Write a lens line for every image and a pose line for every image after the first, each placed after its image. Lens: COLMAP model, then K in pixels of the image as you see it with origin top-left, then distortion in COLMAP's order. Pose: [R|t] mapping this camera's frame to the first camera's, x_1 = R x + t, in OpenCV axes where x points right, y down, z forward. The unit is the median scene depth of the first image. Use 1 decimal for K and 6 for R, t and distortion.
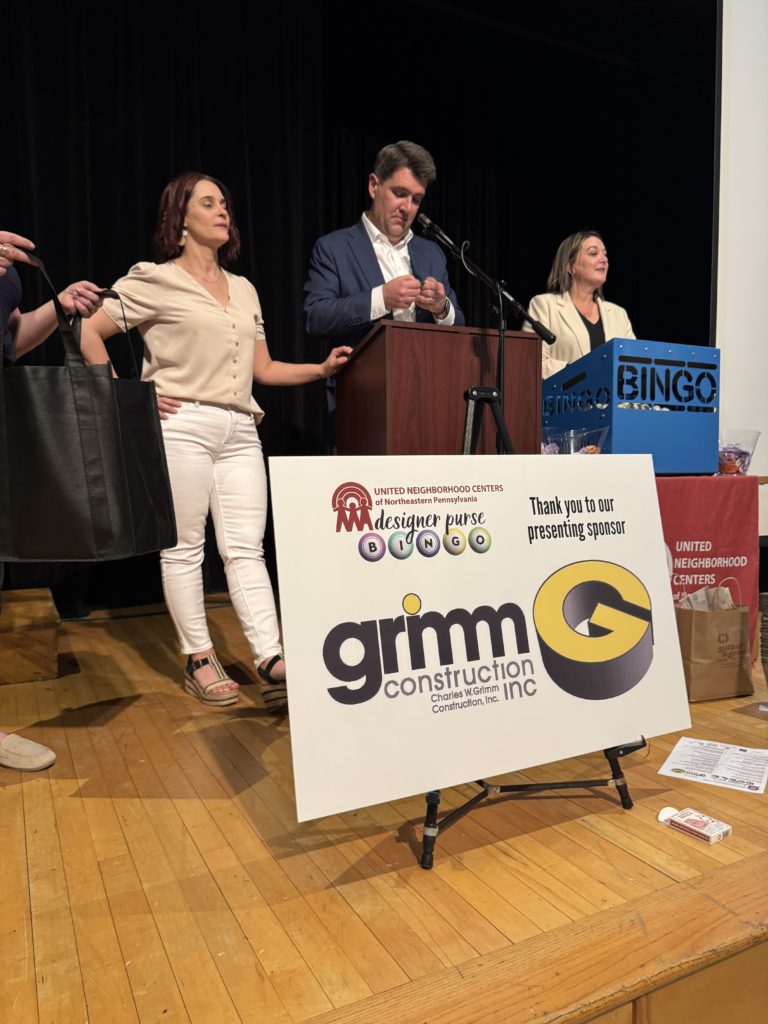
lens RADIAL K [[724.8, 0, 384.7], [0, 724.8, 511.9], [0, 0, 1]] dist [0.000223, -0.000048]
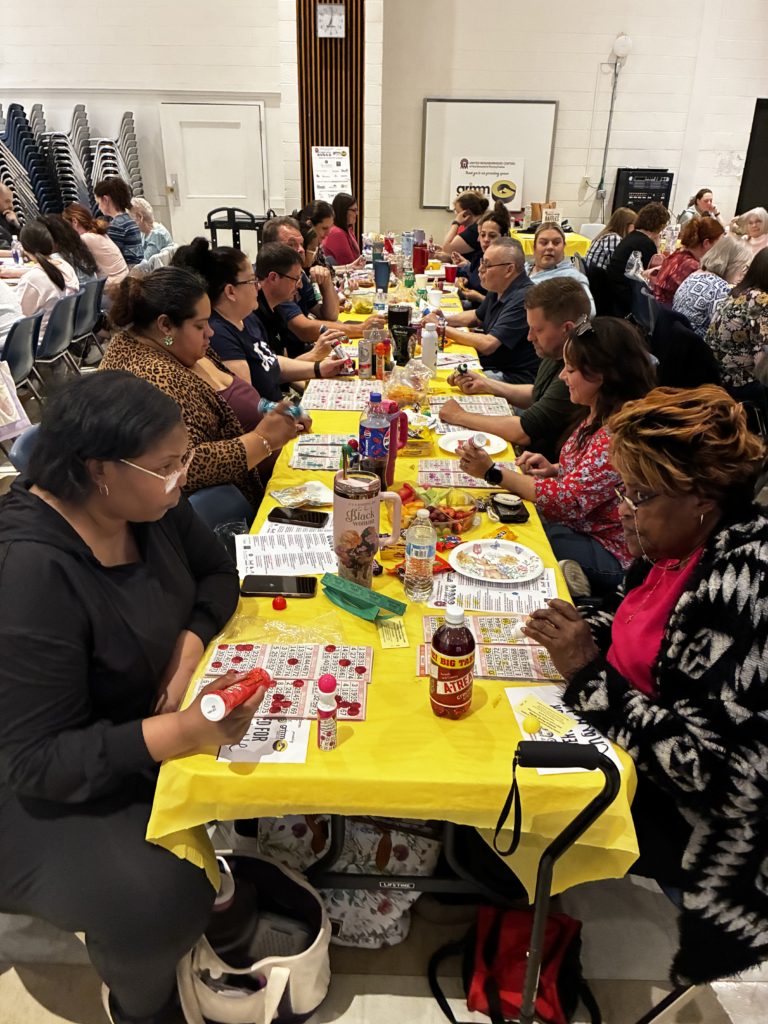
lens RADIAL K [[774.0, 0, 383.3], [0, 774.0, 512.1], [0, 0, 1]] dist [-0.000269, -0.000040]
pose [[0.871250, 0.233839, -0.431559, 2.900374], [-0.055277, 0.920376, 0.387108, 0.175120], [0.487717, -0.313413, 0.814803, -5.759895]]
